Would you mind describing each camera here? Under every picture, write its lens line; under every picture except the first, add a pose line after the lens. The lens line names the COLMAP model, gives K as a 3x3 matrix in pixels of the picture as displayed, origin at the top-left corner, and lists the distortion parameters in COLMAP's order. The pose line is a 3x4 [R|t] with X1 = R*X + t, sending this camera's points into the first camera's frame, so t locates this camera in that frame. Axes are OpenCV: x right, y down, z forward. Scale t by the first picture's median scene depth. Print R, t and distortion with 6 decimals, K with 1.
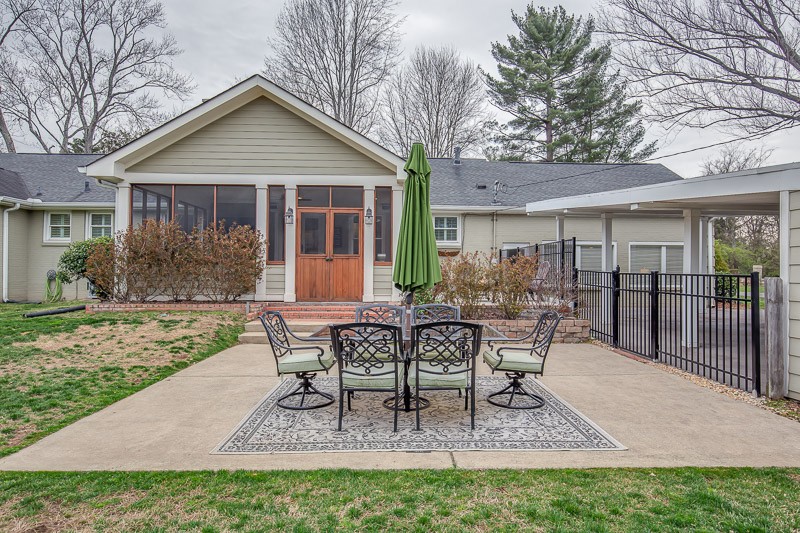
lens RADIAL K [[372.6, 0, 400.8], [0, 372.6, 266.0], [0, 0, 1]] dist [-0.019605, -0.000163]
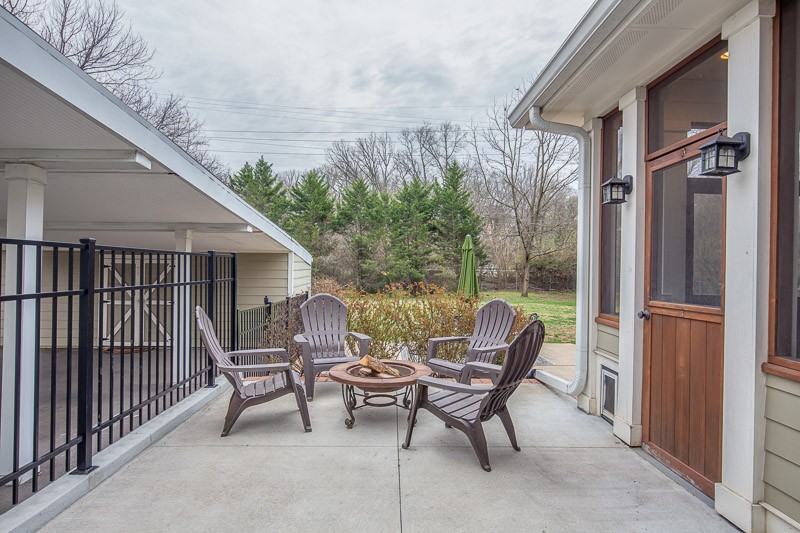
lens RADIAL K [[372.6, 0, 400.7], [0, 372.6, 268.3], [0, 0, 1]] dist [-0.019605, -0.000163]
pose [[-0.999912, -0.013165, -0.001628, 0.356603], [-0.013144, 0.999838, -0.012327, 0.048914], [0.001790, -0.012304, -0.999923, 1.491483]]
